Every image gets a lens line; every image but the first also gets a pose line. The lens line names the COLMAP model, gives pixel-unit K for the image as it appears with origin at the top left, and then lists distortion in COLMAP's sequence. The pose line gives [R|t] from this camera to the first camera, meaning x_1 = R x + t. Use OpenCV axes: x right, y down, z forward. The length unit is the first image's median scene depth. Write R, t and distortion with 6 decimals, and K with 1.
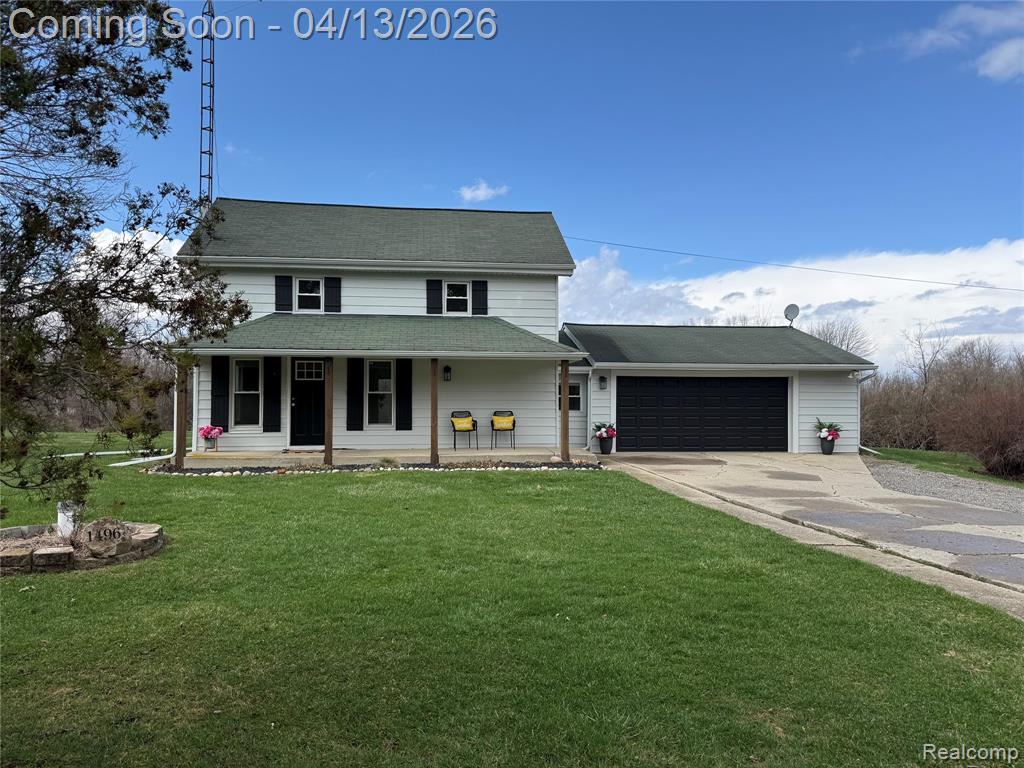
lens RADIAL K [[737.8, 0, 512.0], [0, 737.8, 384.0], [0, 0, 1]] dist [0.033132, -0.000720]
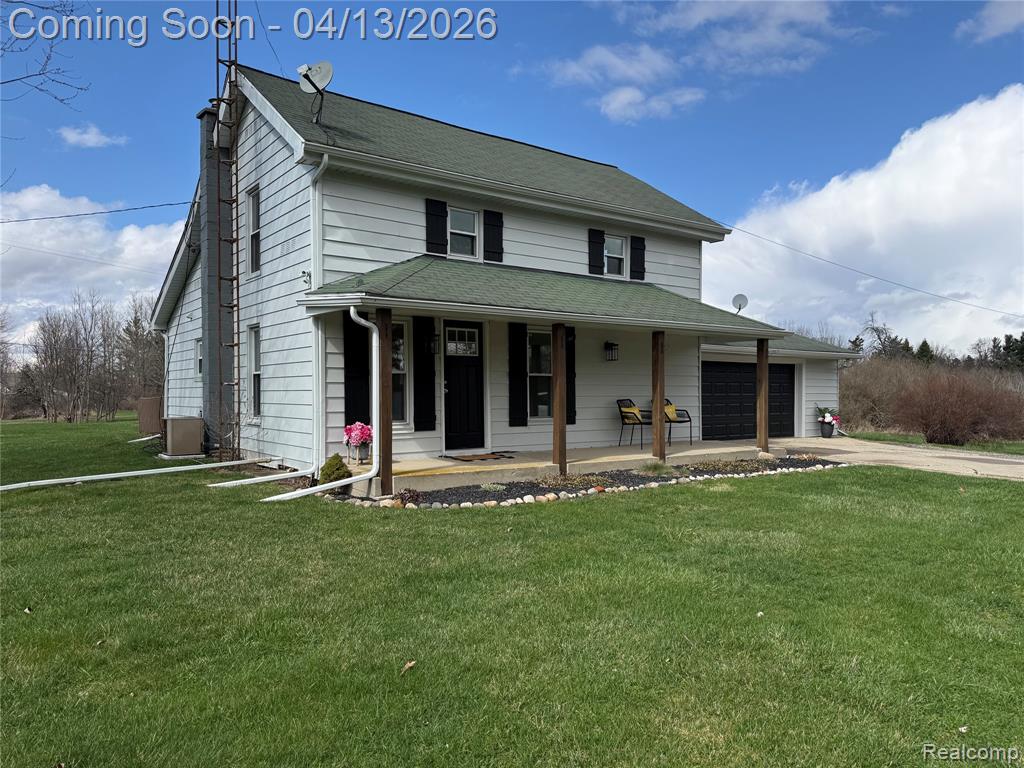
lens RADIAL K [[737.8, 0, 512.0], [0, 737.8, 384.0], [0, 0, 1]] dist [0.033132, -0.000720]
pose [[0.871026, 0.004139, 0.491220, -0.564629], [-0.012698, 0.999820, 0.014092, 0.010962], [-0.491073, -0.018512, 0.870922, 0.362249]]
